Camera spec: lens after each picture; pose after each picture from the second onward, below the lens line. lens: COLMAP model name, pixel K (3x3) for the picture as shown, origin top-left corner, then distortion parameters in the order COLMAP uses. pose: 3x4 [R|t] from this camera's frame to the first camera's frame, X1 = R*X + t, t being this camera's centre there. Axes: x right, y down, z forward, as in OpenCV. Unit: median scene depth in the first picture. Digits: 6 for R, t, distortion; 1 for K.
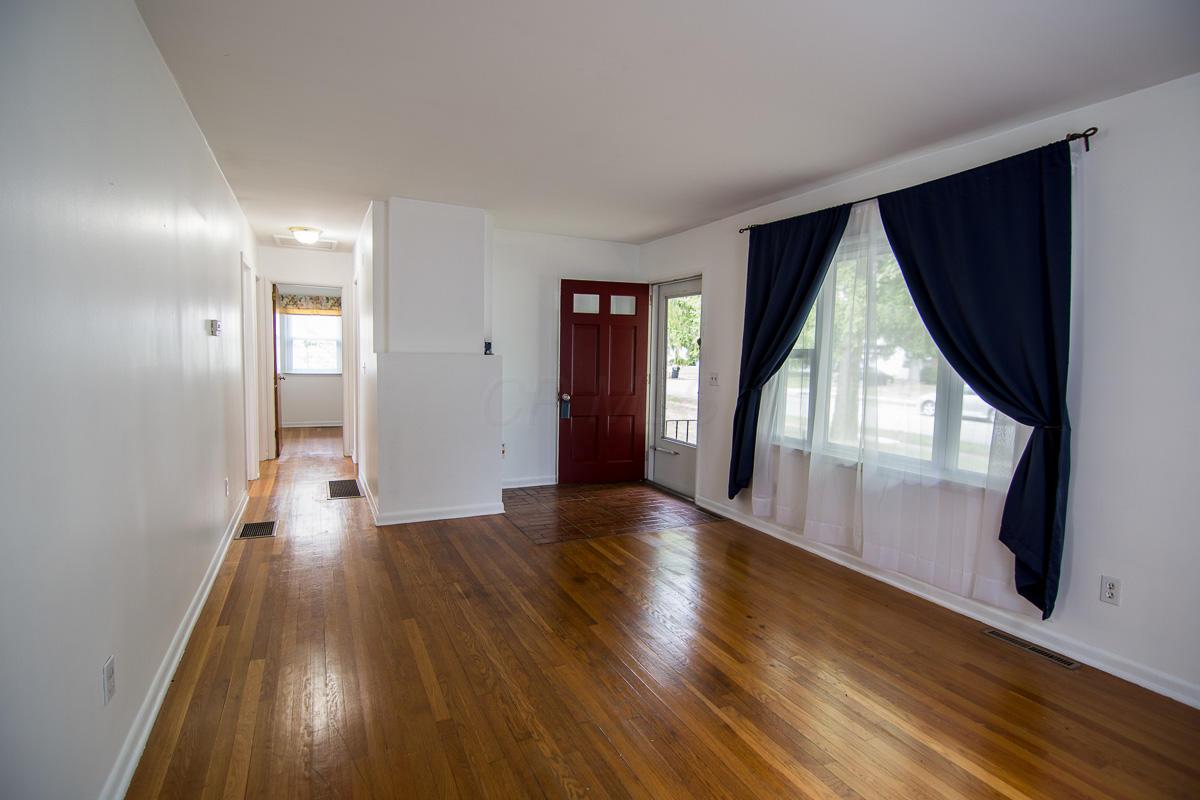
lens RADIAL K [[581.5, 0, 595.4], [0, 581.5, 398.0], [0, 0, 1]] dist [-0.001062, -0.016468]
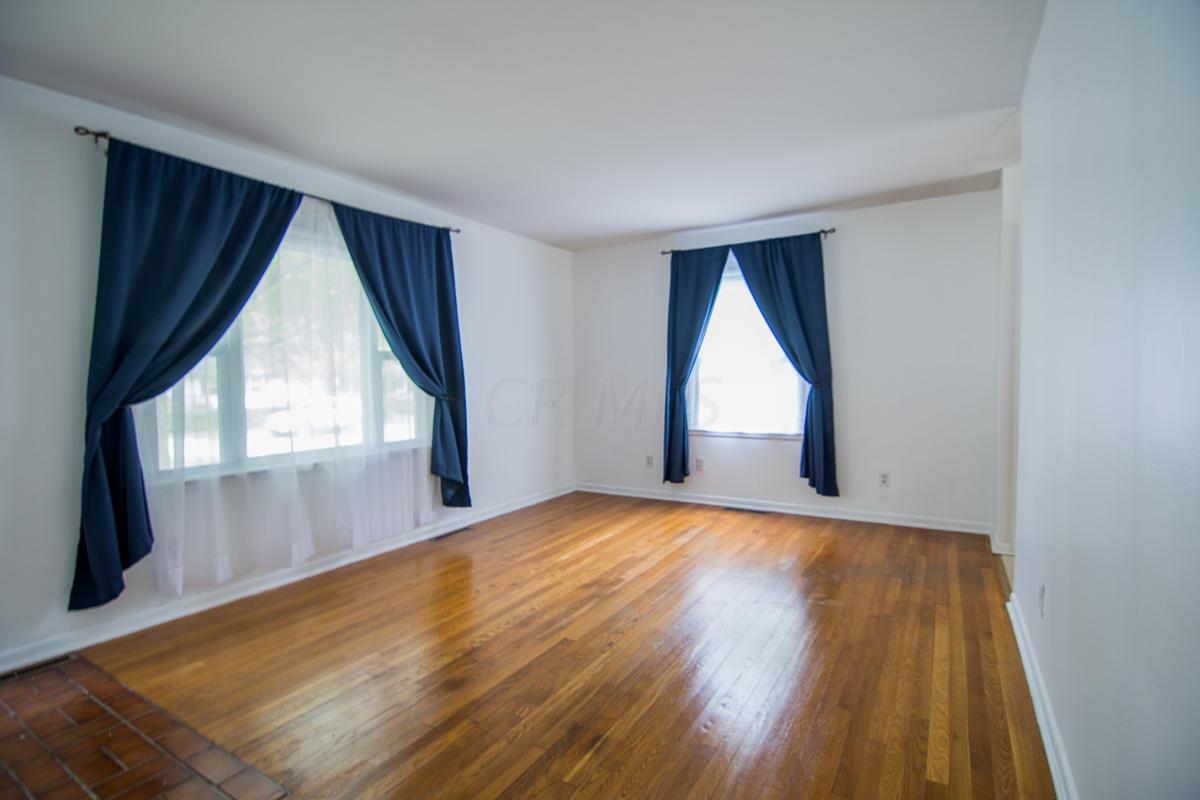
lens RADIAL K [[581.5, 0, 595.4], [0, 581.5, 398.0], [0, 0, 1]] dist [-0.001062, -0.016468]
pose [[-0.546243, -0.048552, 0.836218, -0.729116], [0.065033, 0.992847, 0.100127, -0.076814], [-0.835098, 0.109075, -0.539179, 1.324659]]
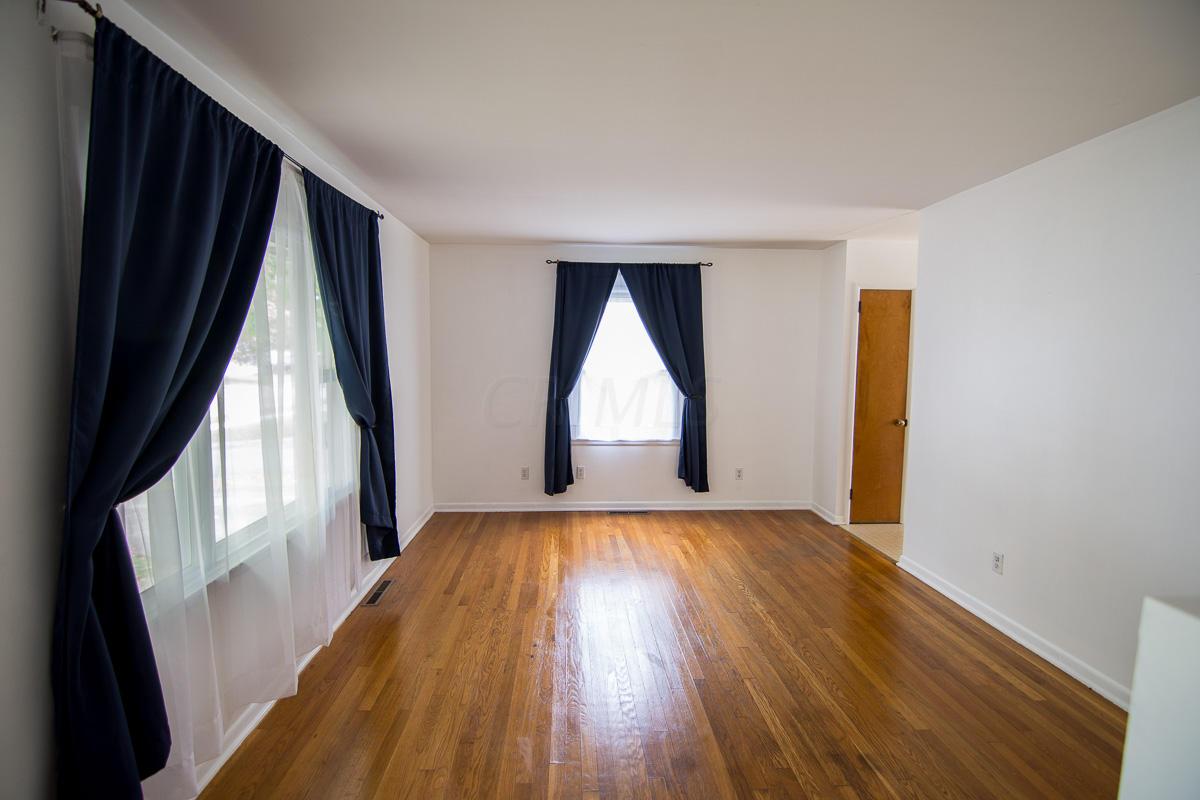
lens RADIAL K [[581.5, 0, 595.4], [0, 581.5, 398.0], [0, 0, 1]] dist [-0.001062, -0.016468]
pose [[-0.921908, -0.058843, 0.382913, -0.169537], [0.001166, 0.987972, 0.154630, -0.188845], [-0.387406, 0.143001, -0.910751, 1.724071]]
